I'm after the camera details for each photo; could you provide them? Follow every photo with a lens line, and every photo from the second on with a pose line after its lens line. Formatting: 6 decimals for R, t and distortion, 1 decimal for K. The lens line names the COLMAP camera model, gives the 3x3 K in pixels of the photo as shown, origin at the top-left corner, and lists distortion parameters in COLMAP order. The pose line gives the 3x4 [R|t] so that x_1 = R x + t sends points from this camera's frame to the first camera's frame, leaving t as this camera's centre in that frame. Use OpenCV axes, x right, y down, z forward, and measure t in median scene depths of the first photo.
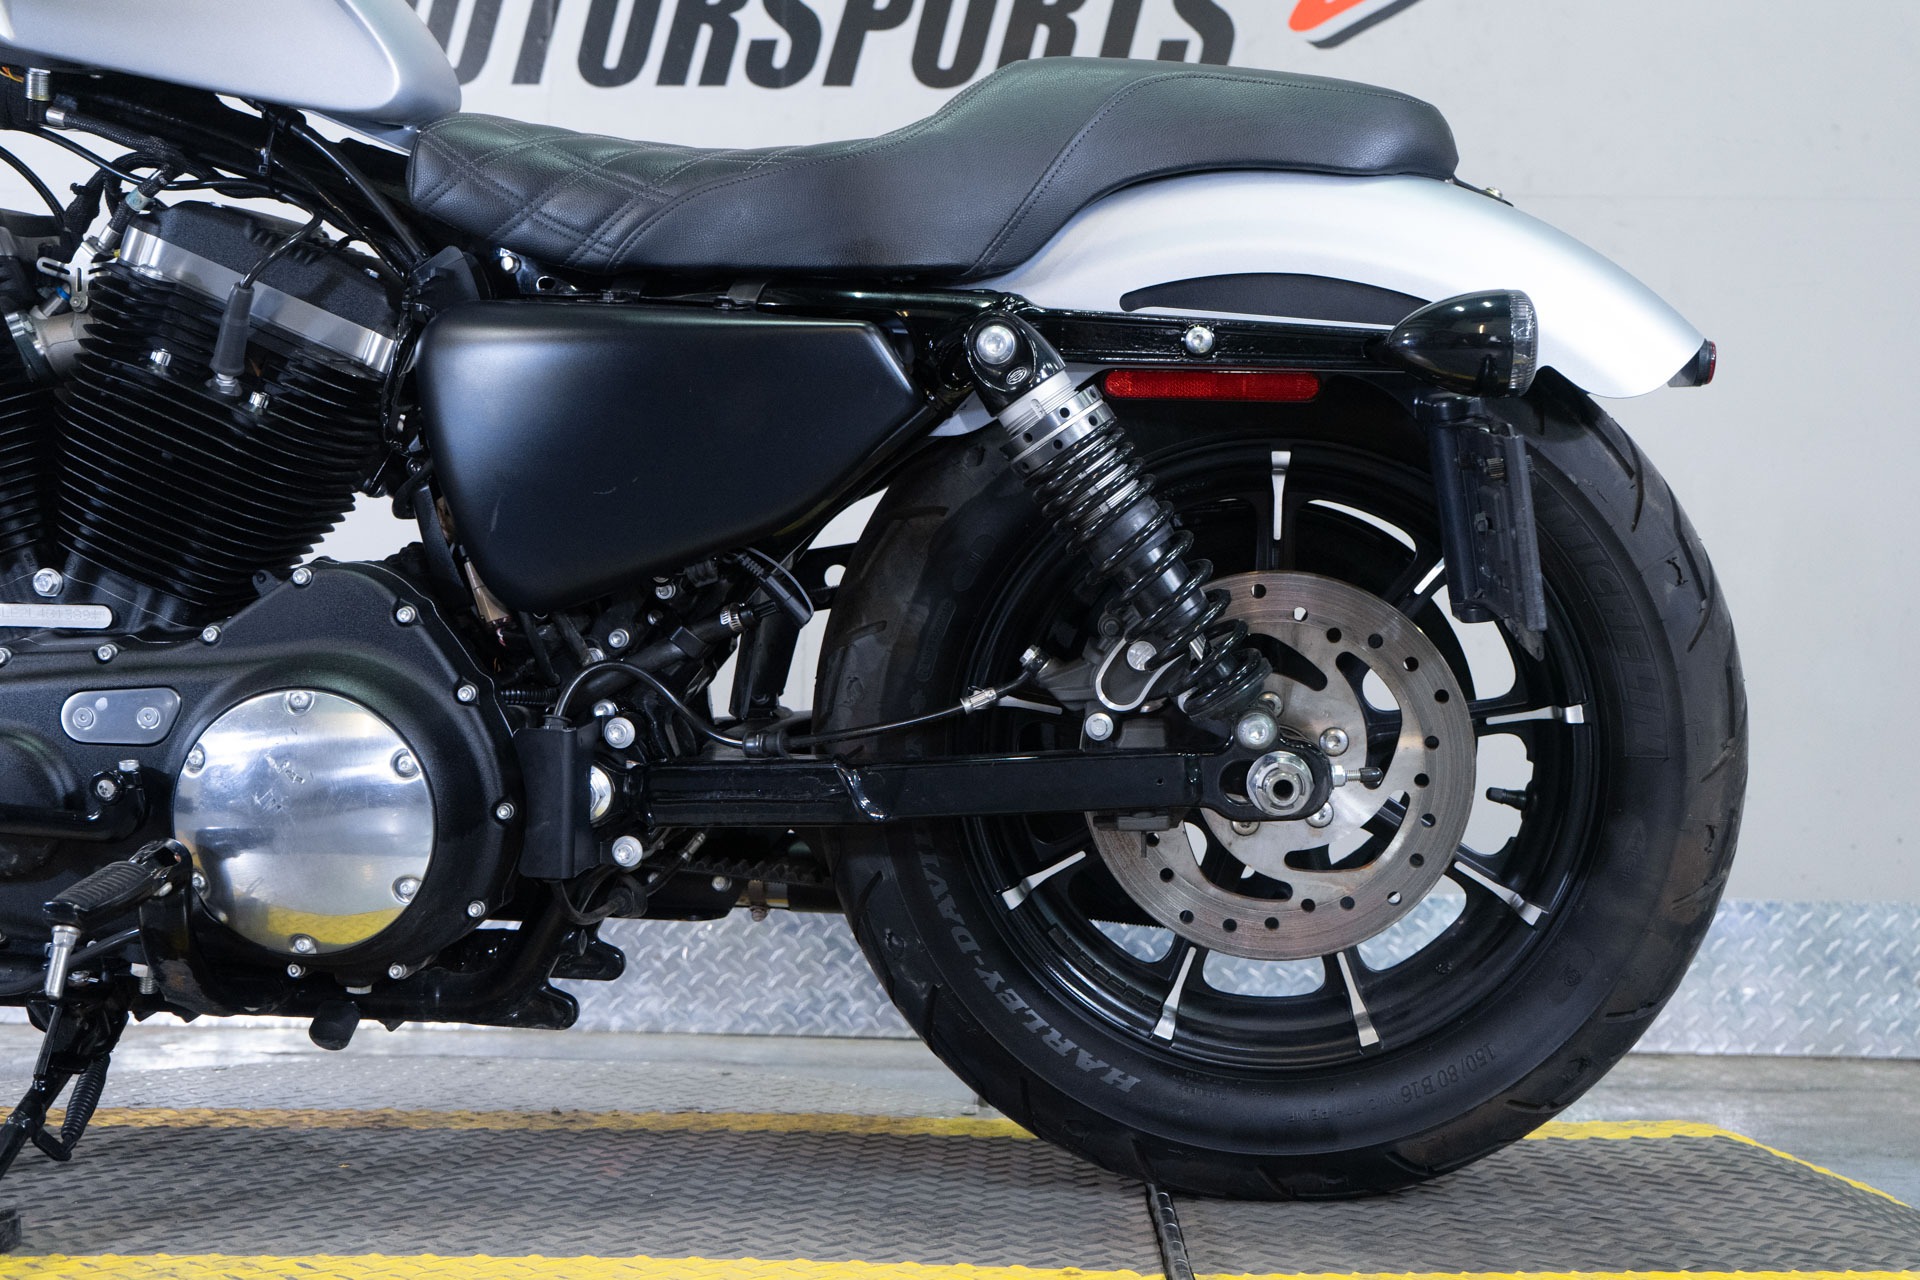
lens RADIAL K [[2288.5, 0, 965.2], [0, 2288.5, 637.8], [0, 0, 1]] dist [0.007956, 0.030852]
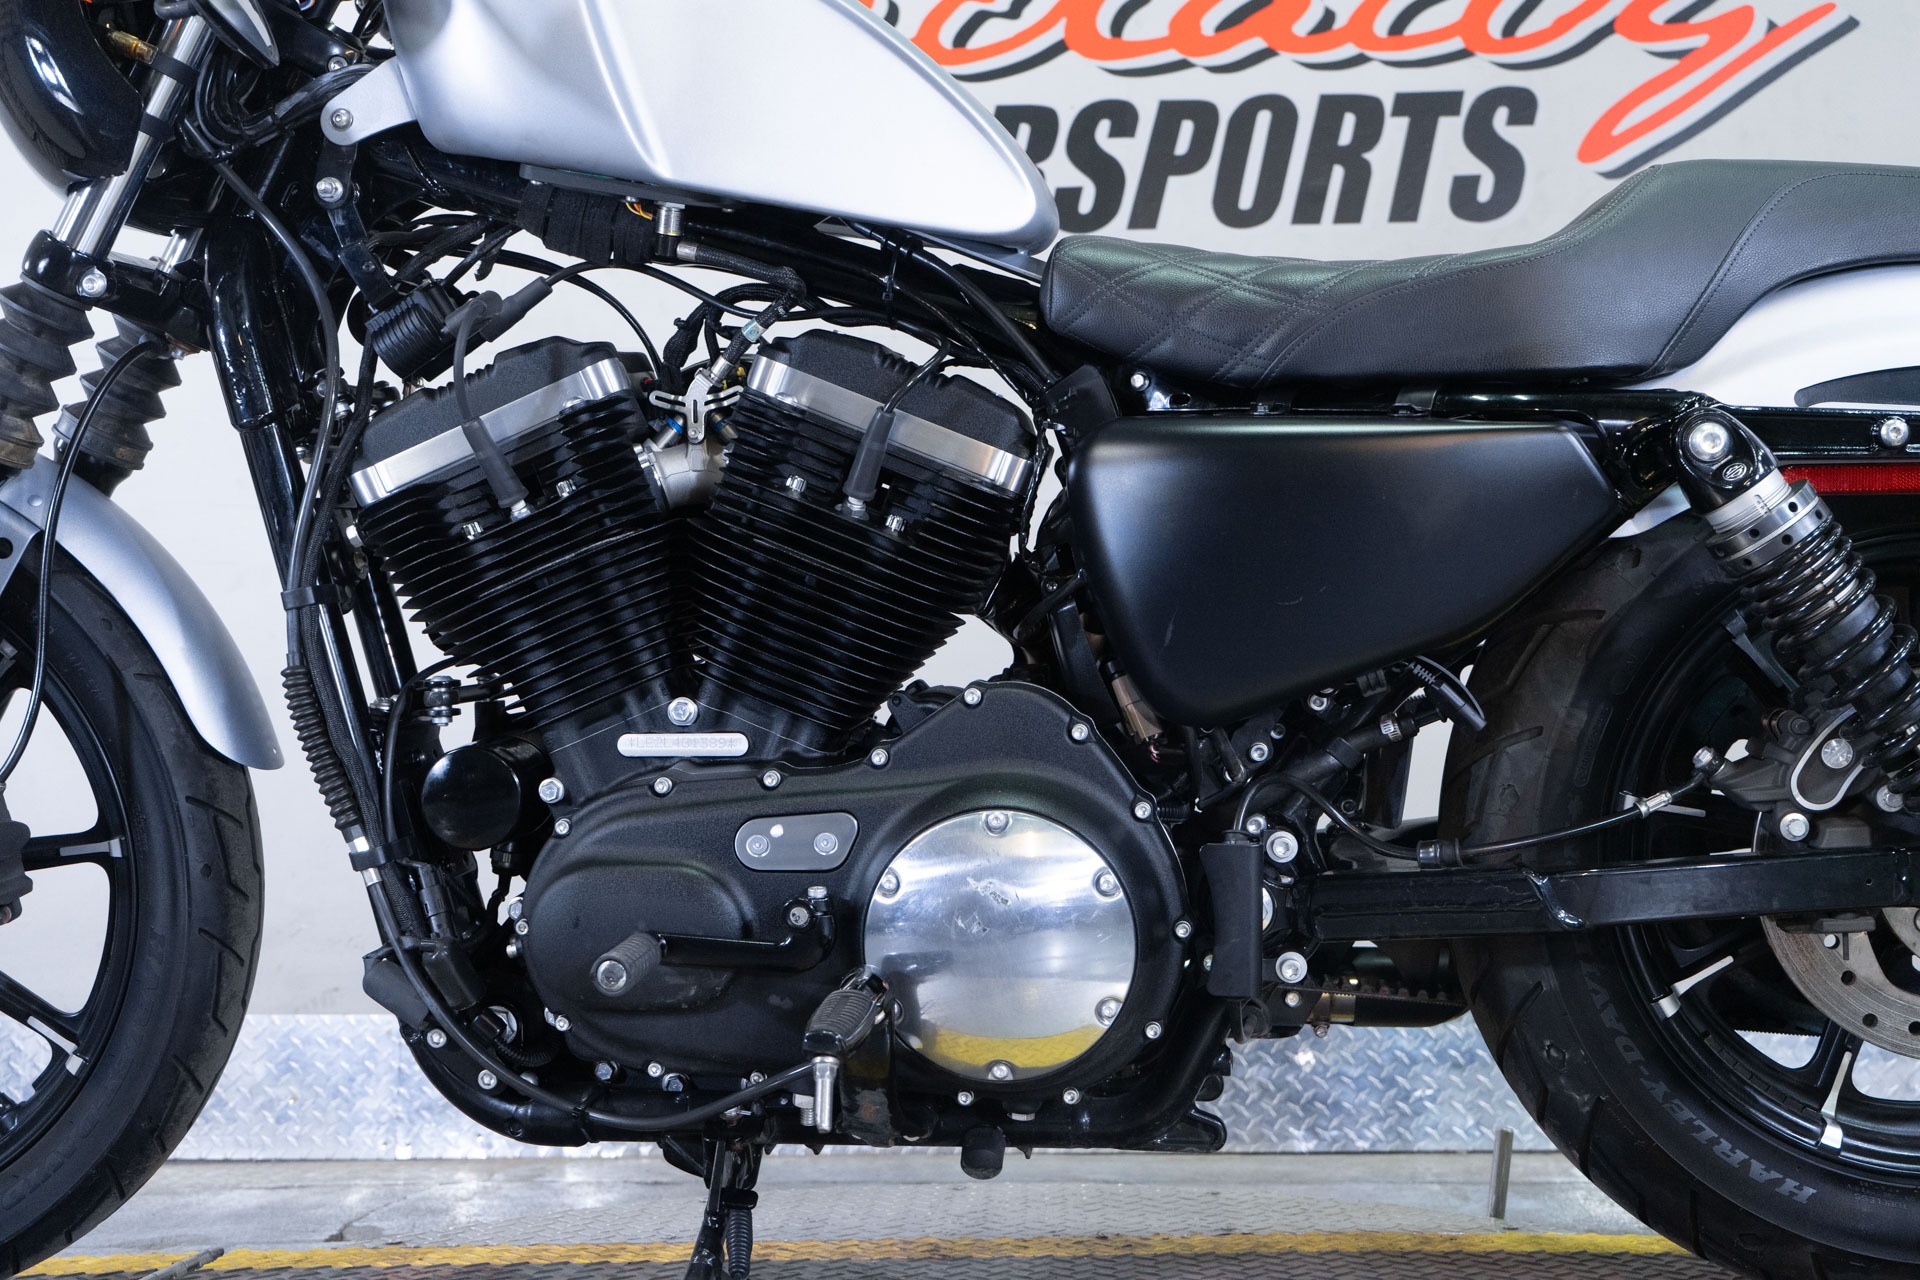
lens RADIAL K [[2151.0, 0, 964.3], [0, 2151.0, 640.6], [0, 0, 1]] dist [0.006090, 0.034680]
pose [[0.999592, -0.027413, -0.007983, -0.275947], [0.026895, 0.997894, -0.059025, 0.003769], [0.009584, 0.058786, 0.998225, 0.065506]]
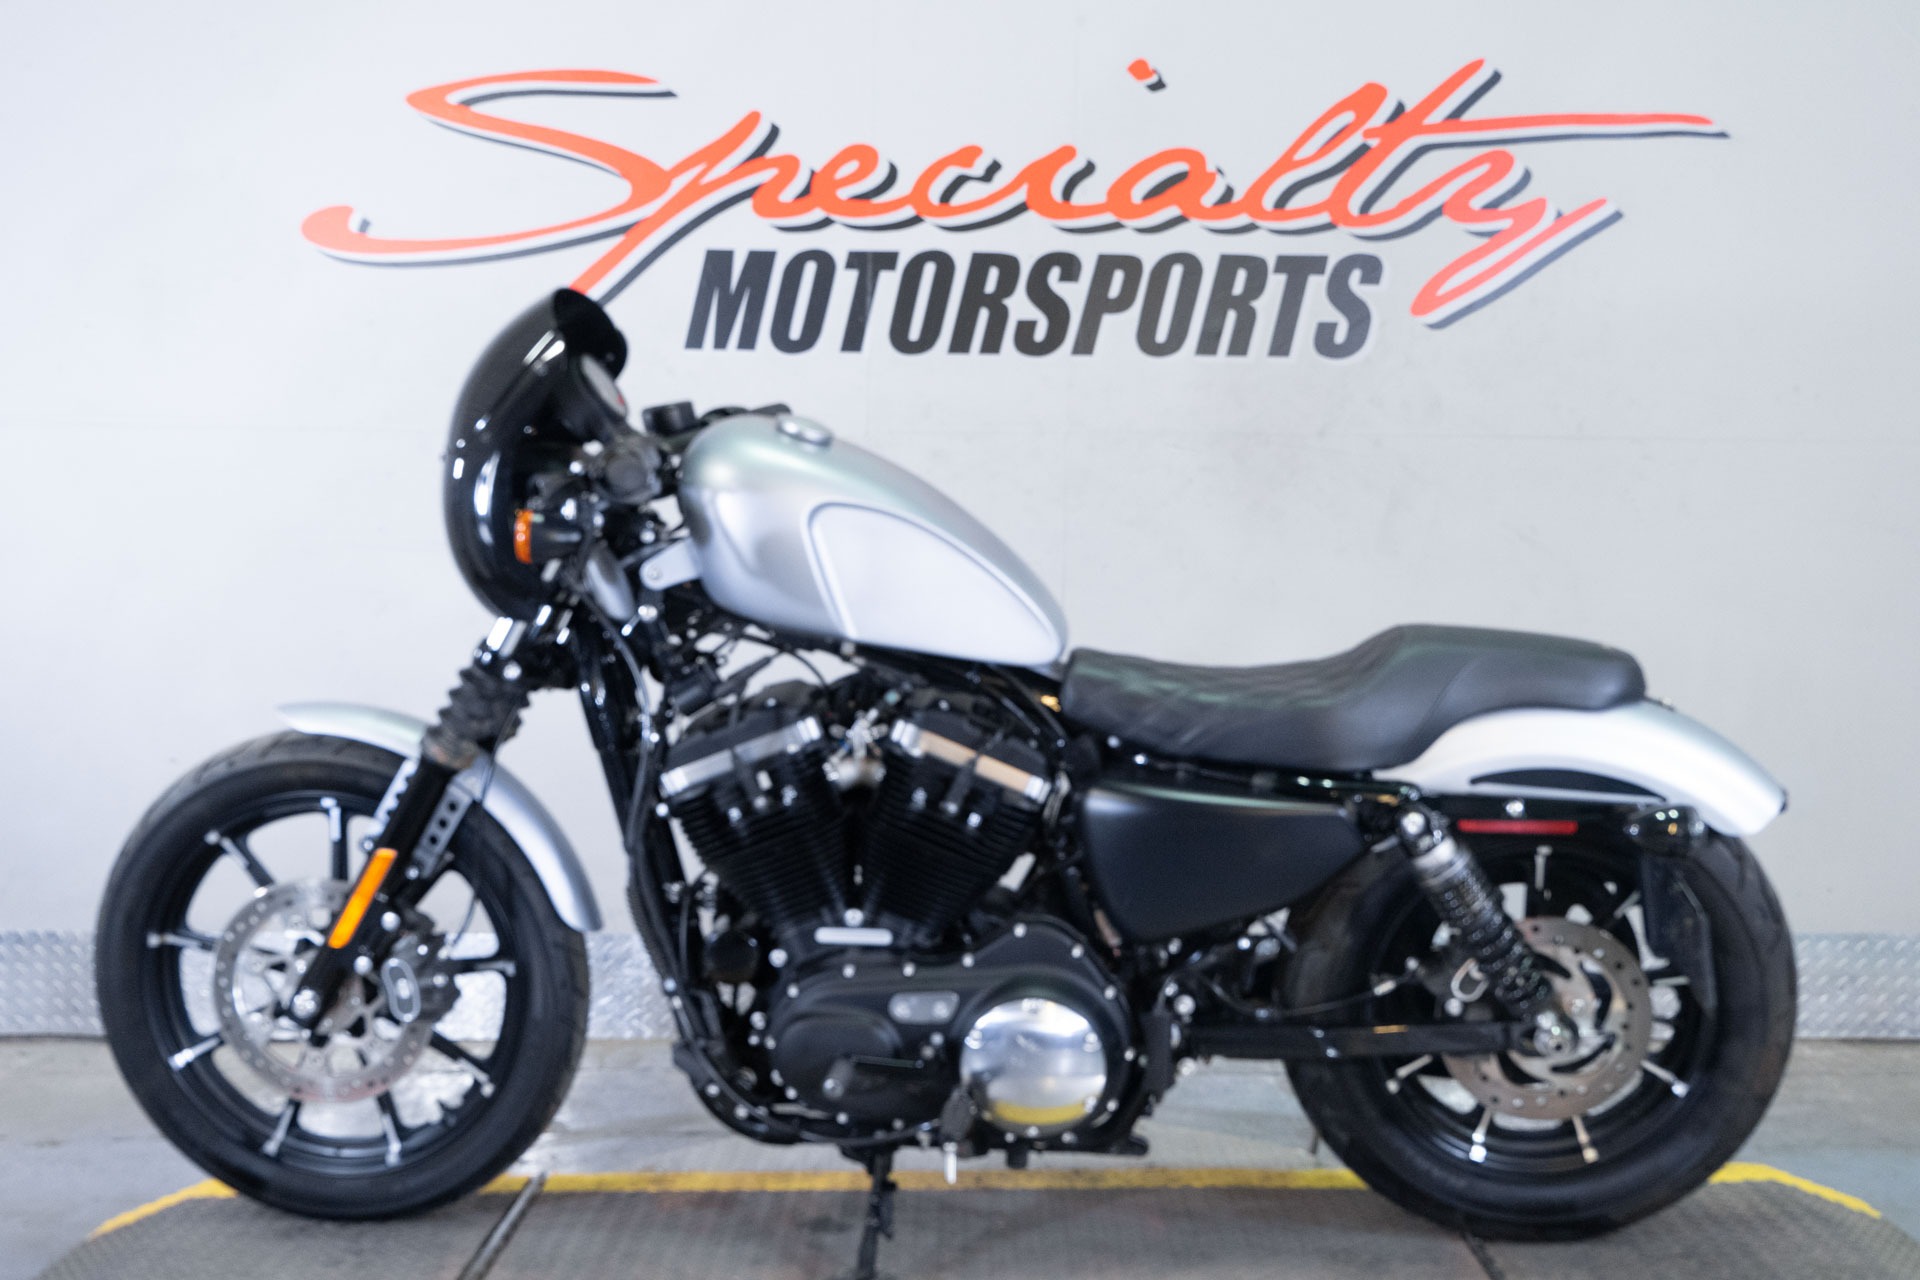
lens RADIAL K [[2297.7, 0, 951.9], [0, 2297.7, 632.2], [0, 0, 1]] dist [0.011227, 0.037091]
pose [[0.998706, -0.015591, 0.048411, -0.418092], [0.010959, 0.995463, 0.094521, -0.425728], [-0.049665, -0.093868, 0.994345, -0.784285]]
